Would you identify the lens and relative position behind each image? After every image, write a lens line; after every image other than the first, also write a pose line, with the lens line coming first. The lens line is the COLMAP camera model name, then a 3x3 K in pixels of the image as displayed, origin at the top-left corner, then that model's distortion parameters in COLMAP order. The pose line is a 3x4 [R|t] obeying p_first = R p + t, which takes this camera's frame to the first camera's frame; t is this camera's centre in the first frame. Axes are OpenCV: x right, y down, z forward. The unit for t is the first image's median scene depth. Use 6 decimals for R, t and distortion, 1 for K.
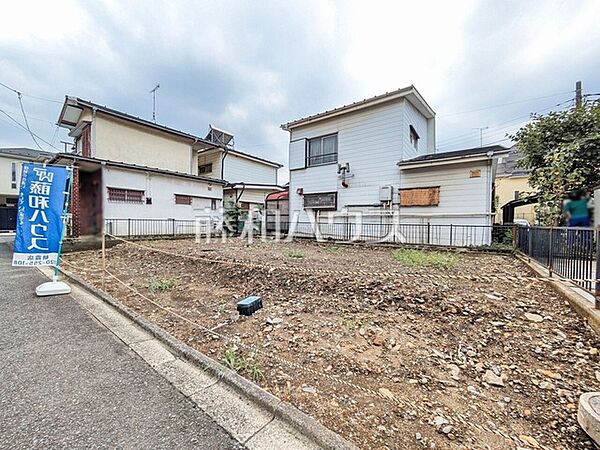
lens RADIAL K [[237.6, 0, 301.2], [0, 237.6, 226.8], [0, 0, 1]] dist [-0.000036, 0.002100]
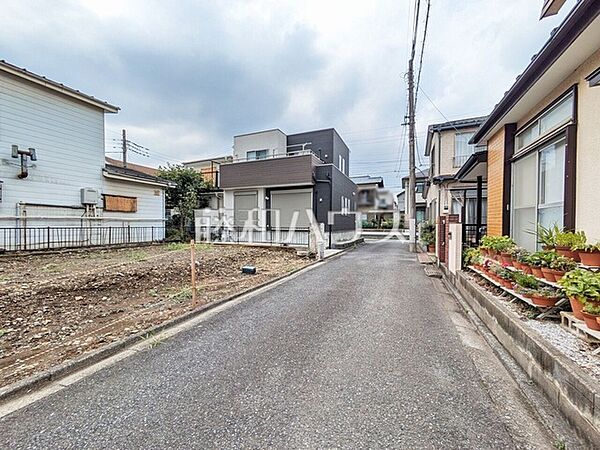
lens RADIAL K [[237.6, 0, 301.1], [0, 237.6, 226.4], [0, 0, 1]] dist [-0.000036, 0.002100]
pose [[-0.223430, -0.021668, 0.974479, -0.793425], [0.014696, 0.999564, 0.025596, -0.027535], [-0.974609, 0.020039, -0.223014, 0.358487]]
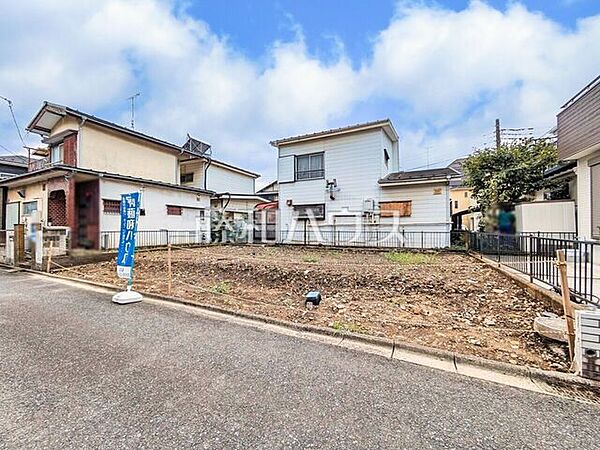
lens RADIAL K [[237.6, 0, 301.3], [0, 237.6, 227.0], [0, 0, 1]] dist [-0.000036, 0.002100]
pose [[0.984471, -0.014718, 0.174927, -0.180792], [0.018813, 0.999586, -0.021778, -0.014363], [-0.174534, 0.024731, 0.984341, -0.109232]]
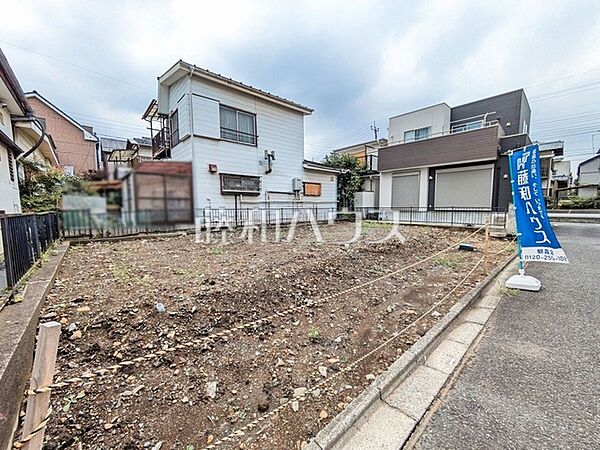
lens RADIAL K [[237.6, 0, 303.3], [0, 237.6, 226.7], [0, 0, 1]] dist [-0.000036, 0.002100]
pose [[0.193071, -0.098447, 0.976233, -0.896851], [0.030652, 0.995073, 0.094285, -0.032082], [-0.980706, 0.011720, 0.195138, 0.707722]]
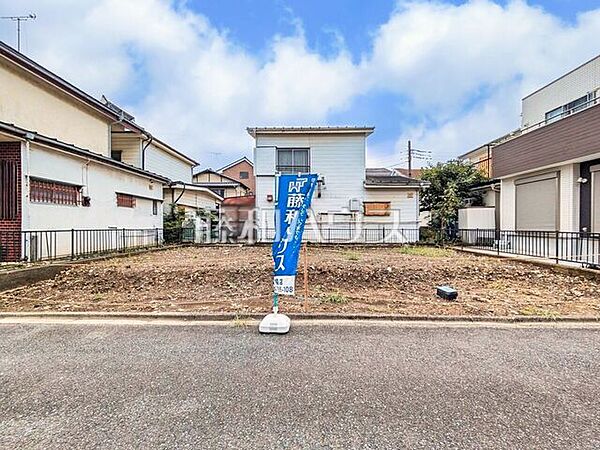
lens RADIAL K [[237.6, 0, 300.6], [0, 237.6, 226.3], [0, 0, 1]] dist [-0.000036, 0.002100]
pose [[0.816437, -0.014877, 0.577243, -0.604953], [0.022648, 0.999724, -0.006267, -0.024052], [-0.576991, 0.018190, 0.816548, 0.125494]]
